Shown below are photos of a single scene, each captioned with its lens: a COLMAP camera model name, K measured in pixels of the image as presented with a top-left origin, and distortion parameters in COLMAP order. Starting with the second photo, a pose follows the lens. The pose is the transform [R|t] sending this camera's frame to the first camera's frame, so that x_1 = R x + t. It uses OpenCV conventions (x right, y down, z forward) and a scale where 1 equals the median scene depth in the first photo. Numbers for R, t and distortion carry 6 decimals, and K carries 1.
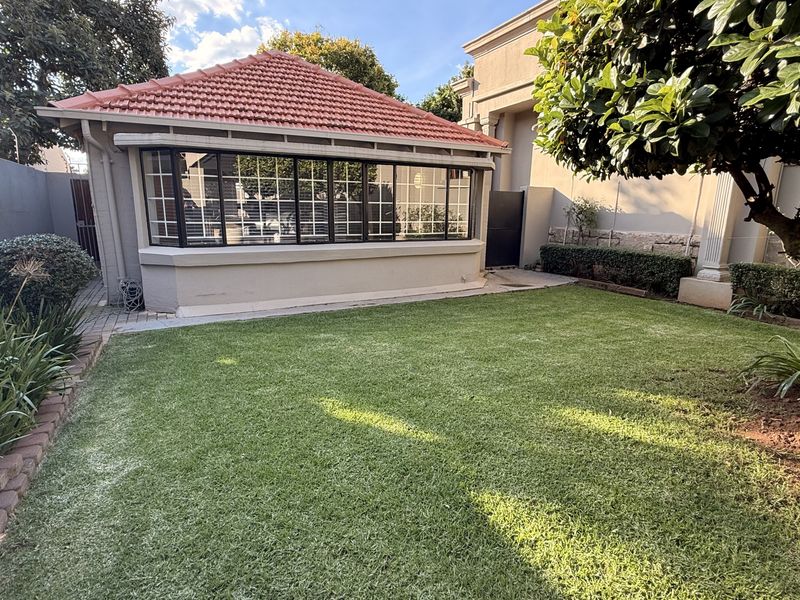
lens RADIAL K [[428.2, 0, 404.2], [0, 428.2, 301.3], [0, 0, 1]] dist [0.002283, 0.001437]
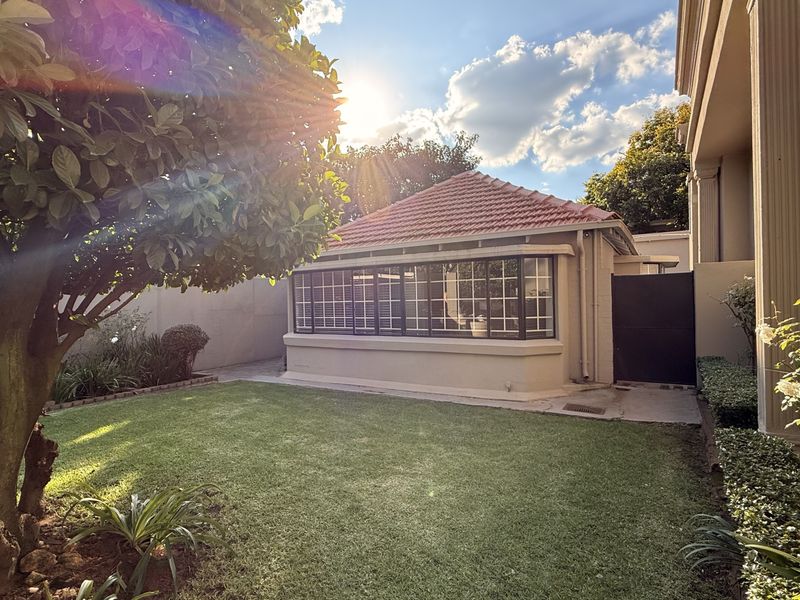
lens RADIAL K [[428.2, 0, 402.7], [0, 428.2, 304.8], [0, 0, 1]] dist [0.002283, 0.001437]
pose [[0.489253, -0.025055, -0.871782, 0.878020], [-0.158612, 0.980362, -0.117190, -0.091291], [0.857598, 0.195610, 0.475671, 0.483226]]
